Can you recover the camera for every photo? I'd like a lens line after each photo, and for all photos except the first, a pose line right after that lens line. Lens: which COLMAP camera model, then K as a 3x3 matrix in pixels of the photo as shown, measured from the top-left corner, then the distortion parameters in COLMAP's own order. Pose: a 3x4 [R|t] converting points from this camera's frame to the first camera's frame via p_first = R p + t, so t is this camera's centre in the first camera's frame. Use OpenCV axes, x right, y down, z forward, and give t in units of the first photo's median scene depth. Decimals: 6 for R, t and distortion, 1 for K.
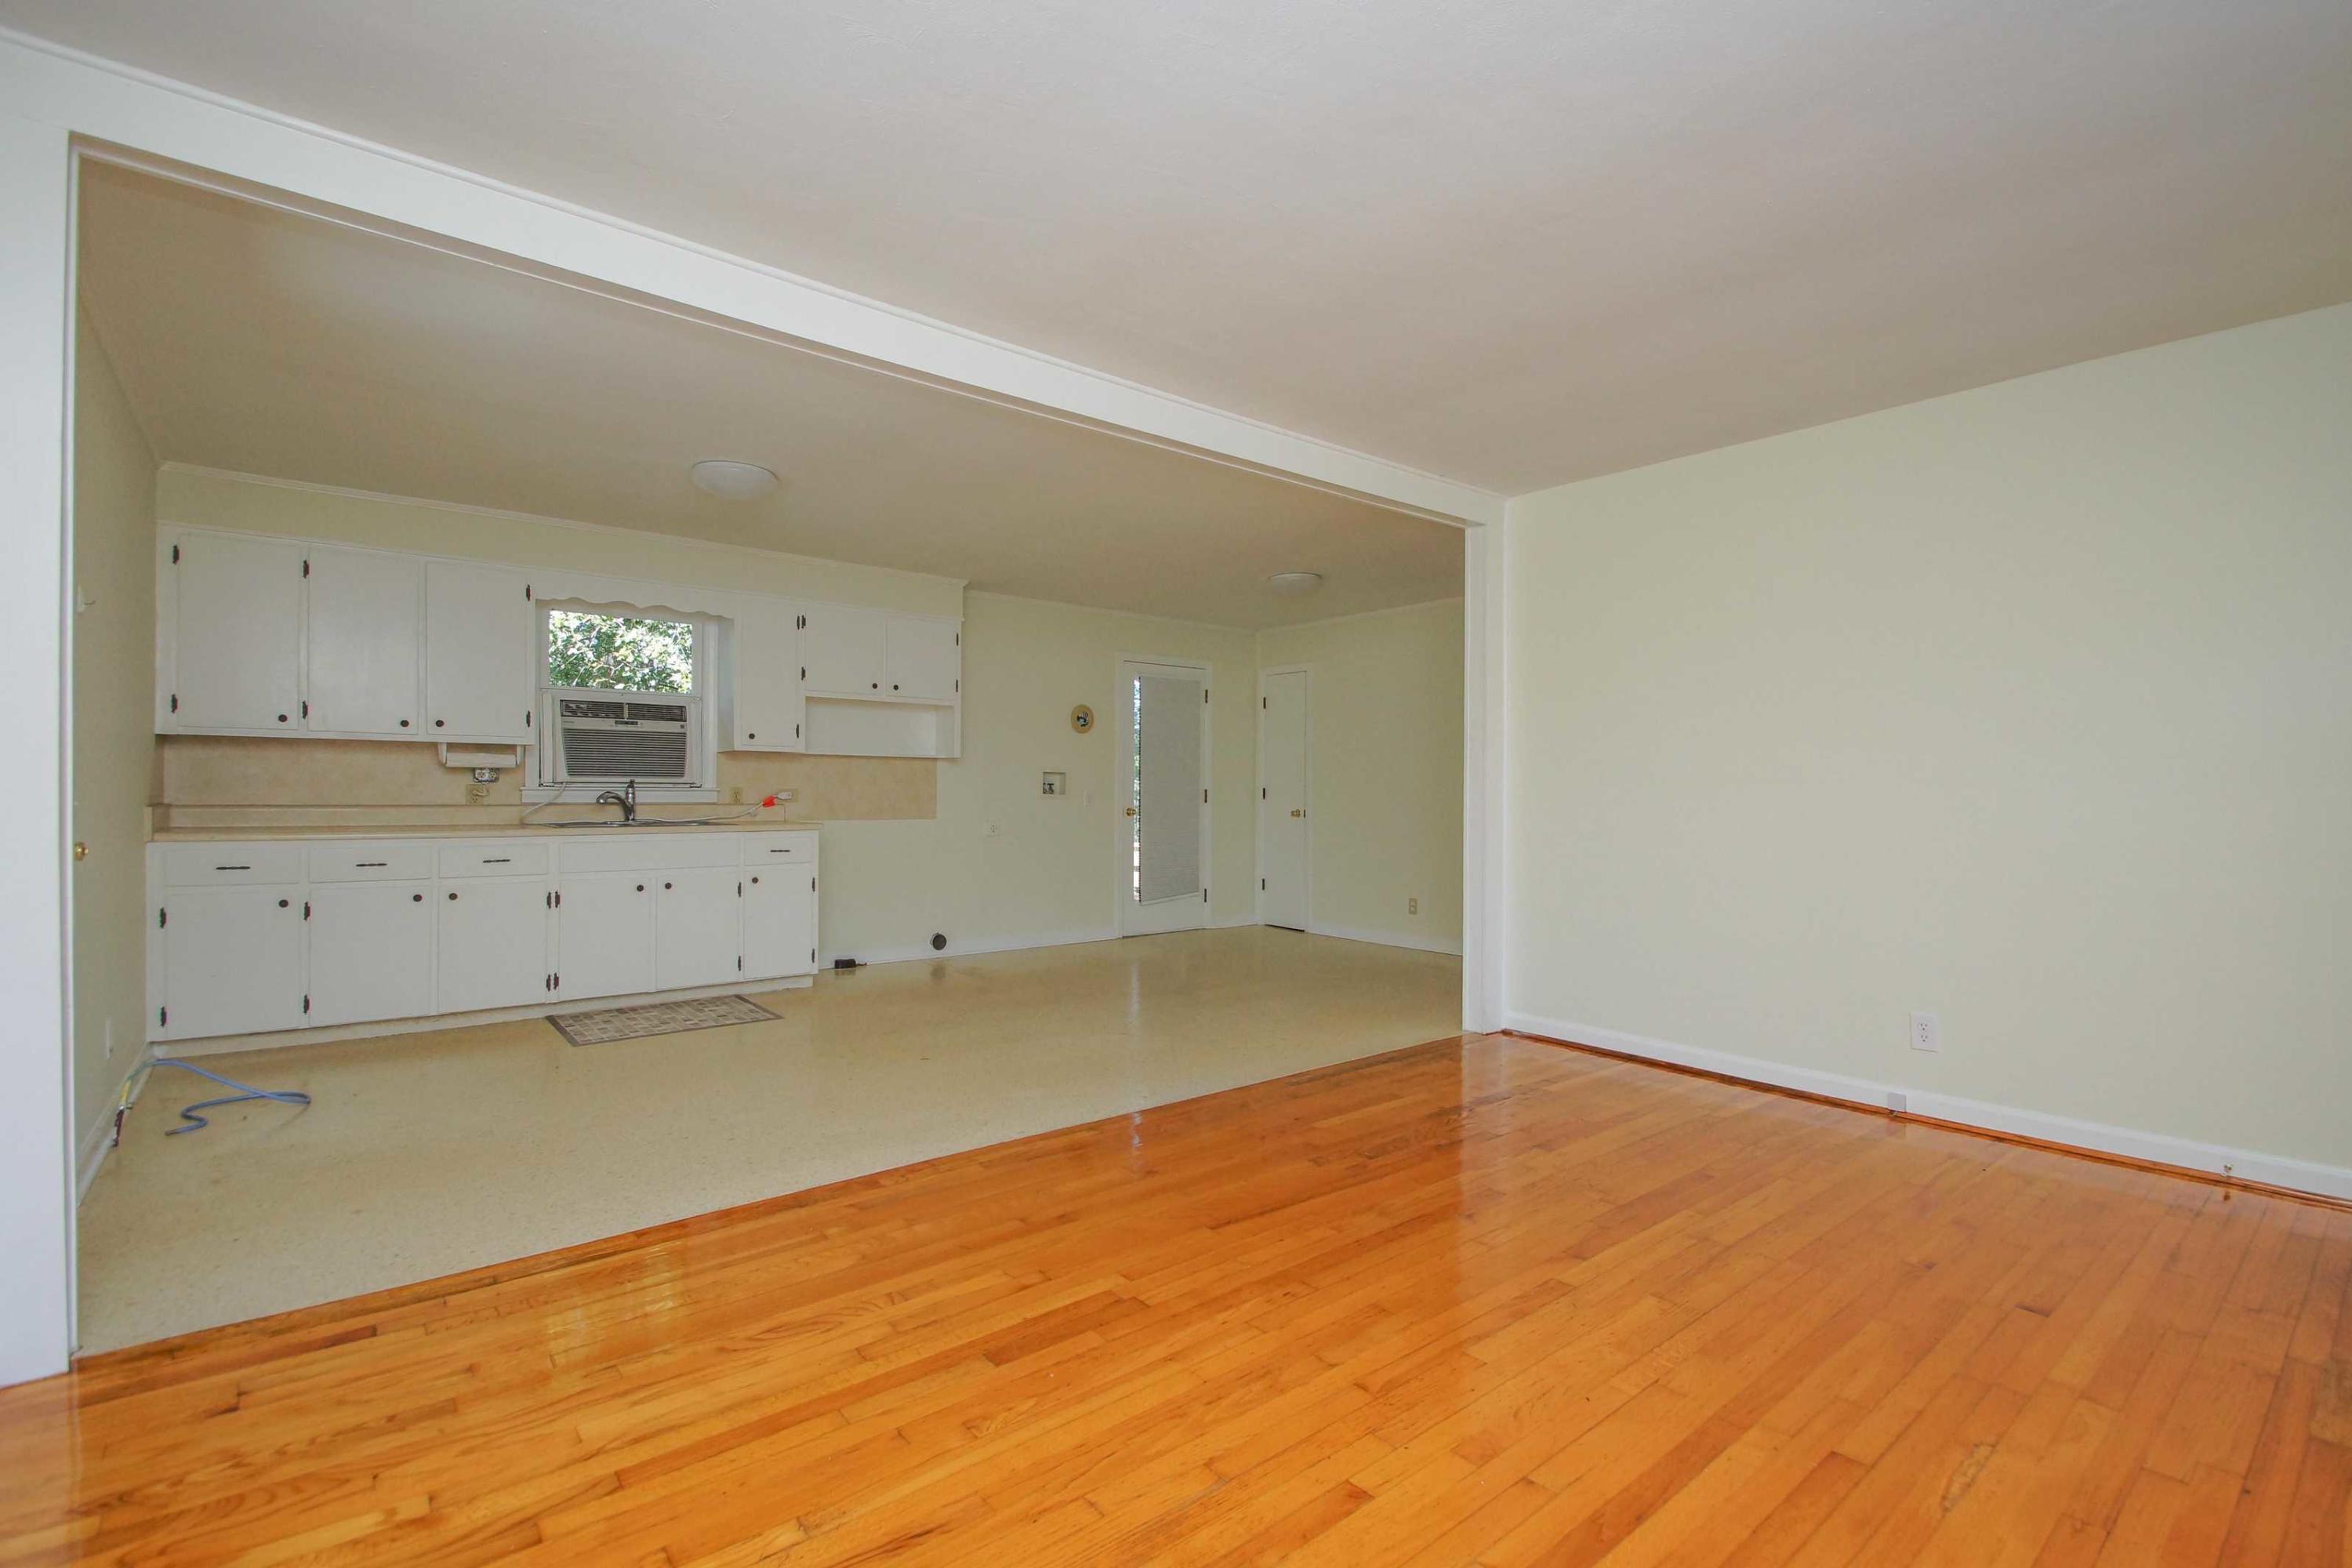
lens RADIAL K [[1056.1, 0, 1164.5], [0, 1056.1, 794.8], [0, 0, 1]] dist [0.010674, -0.013133]
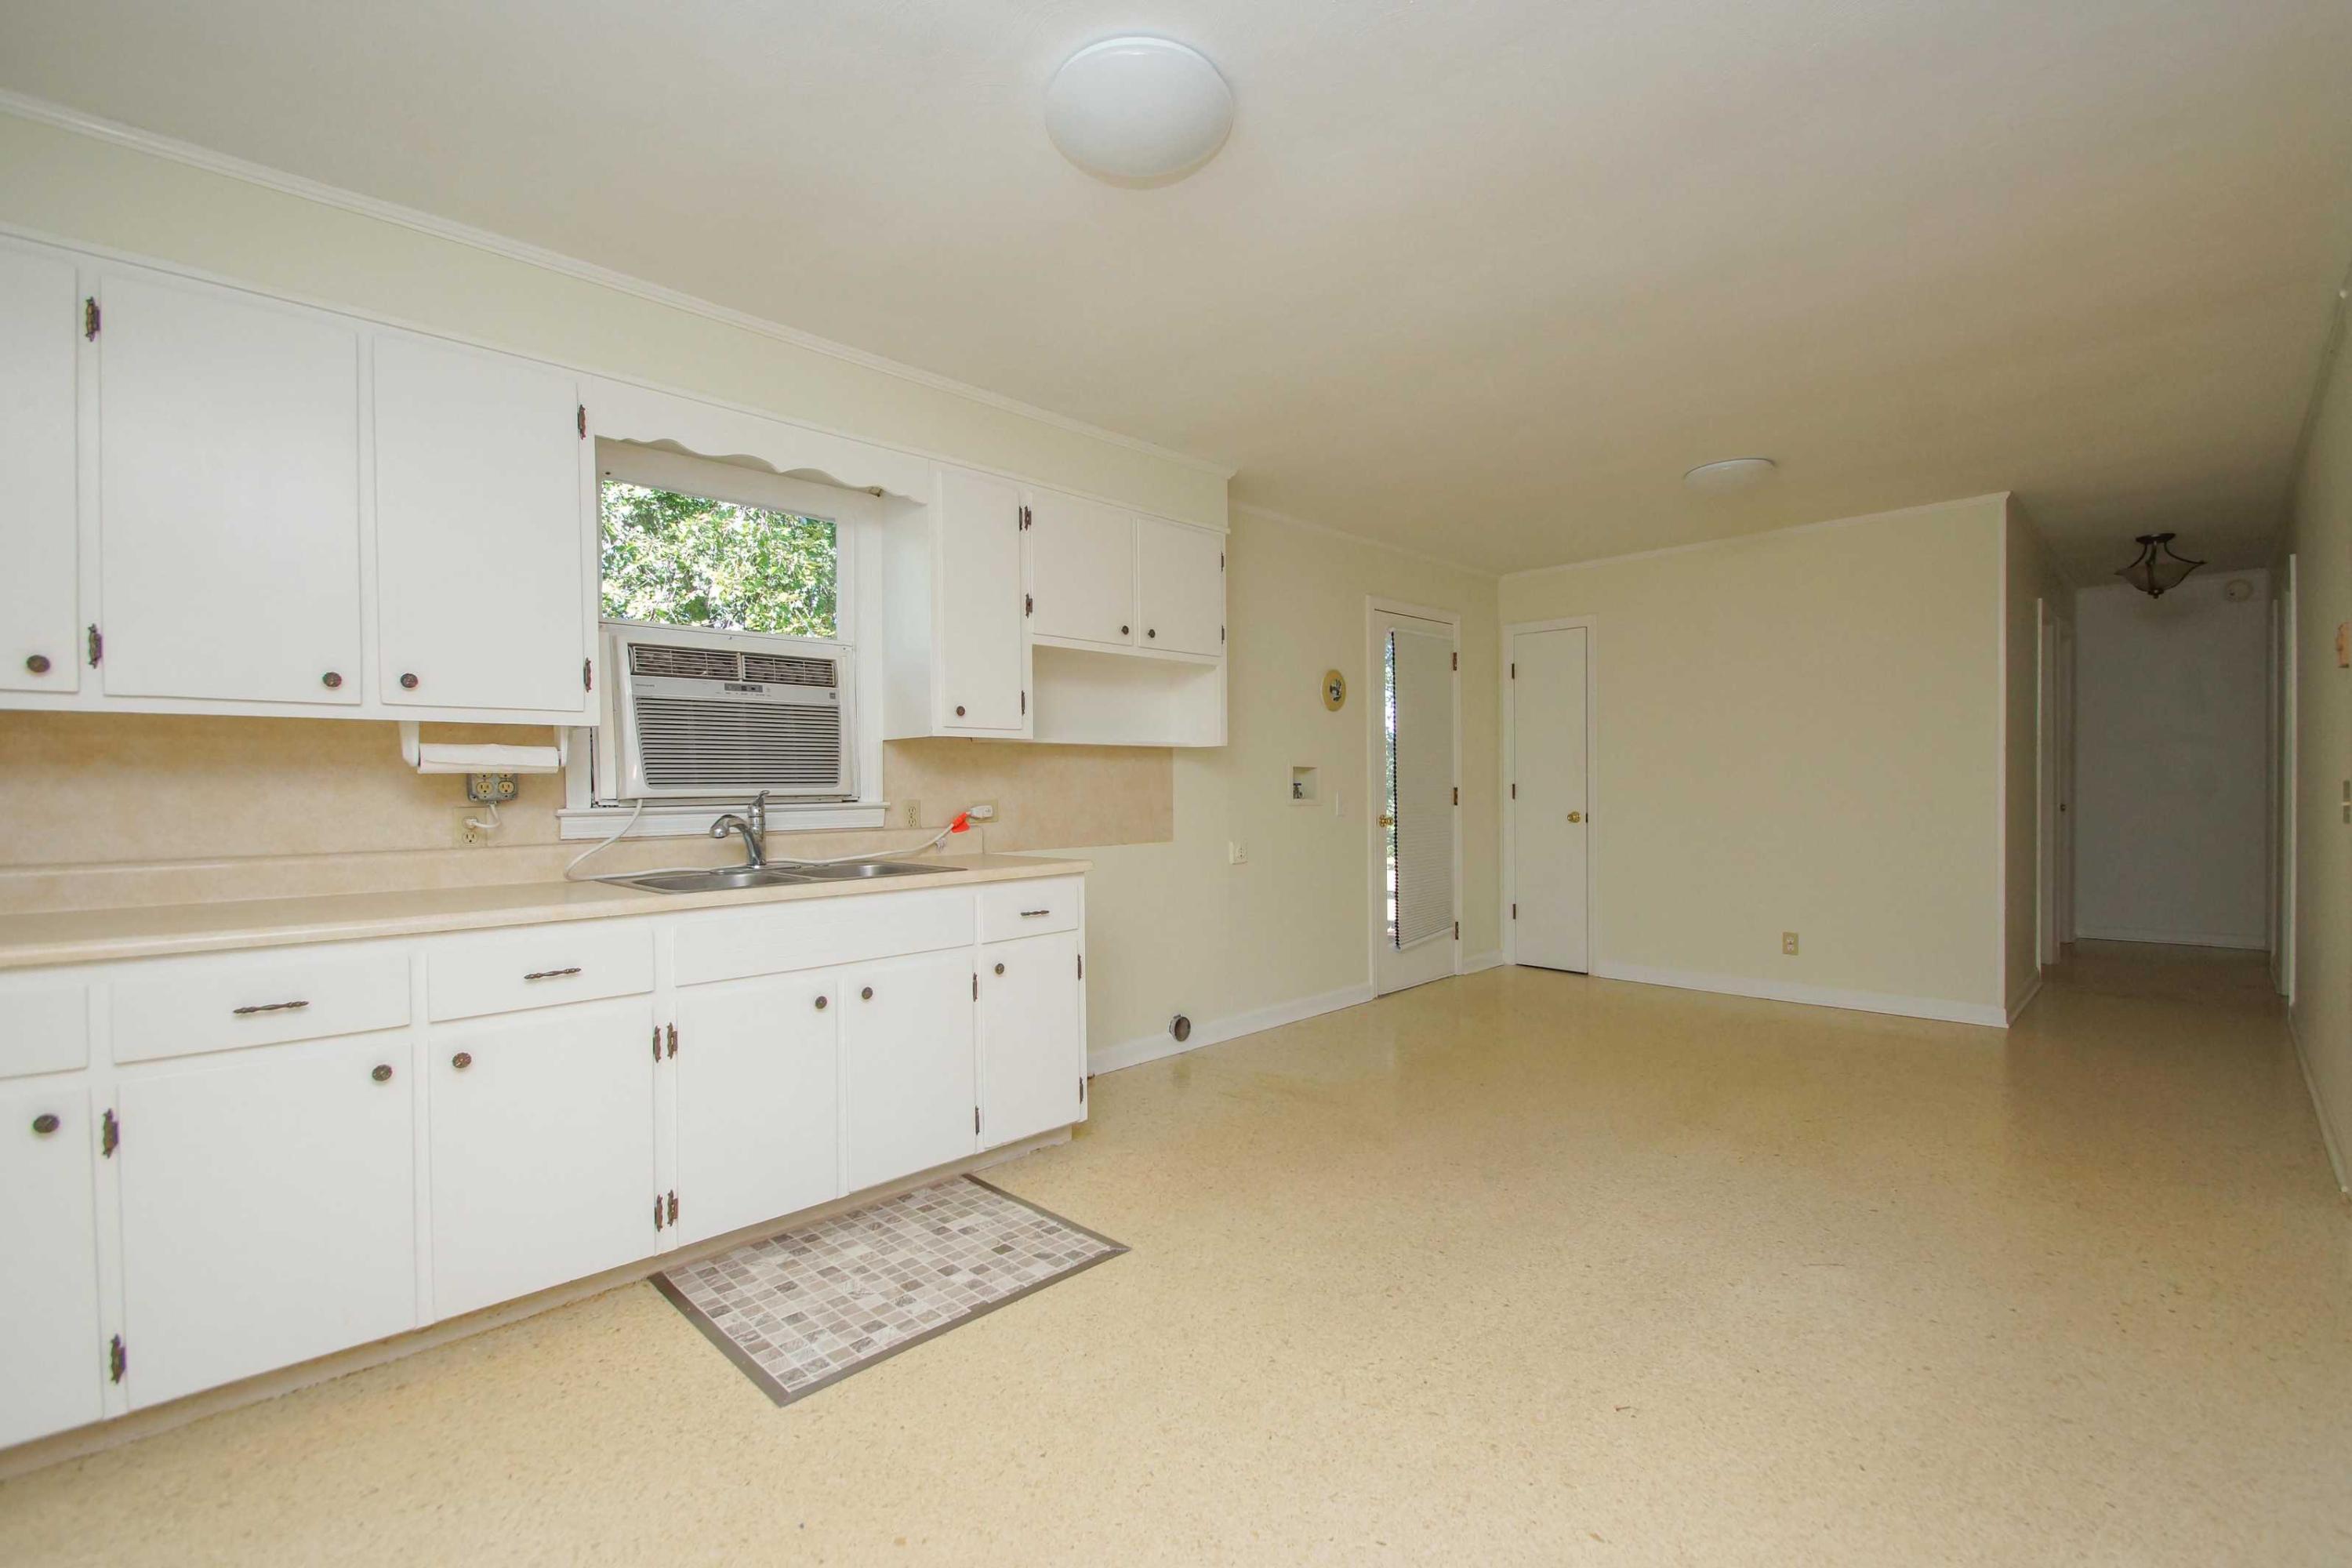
lens RADIAL K [[1037.7, 0, 1175.3], [0, 1037.7, 793.9], [0, 0, 1]] dist [0.003080, -0.012302]
pose [[0.993966, -0.017530, 0.108277, -0.359192], [0.016901, 0.999835, 0.006723, -0.013259], [-0.108377, -0.004852, 0.994098, 0.457227]]
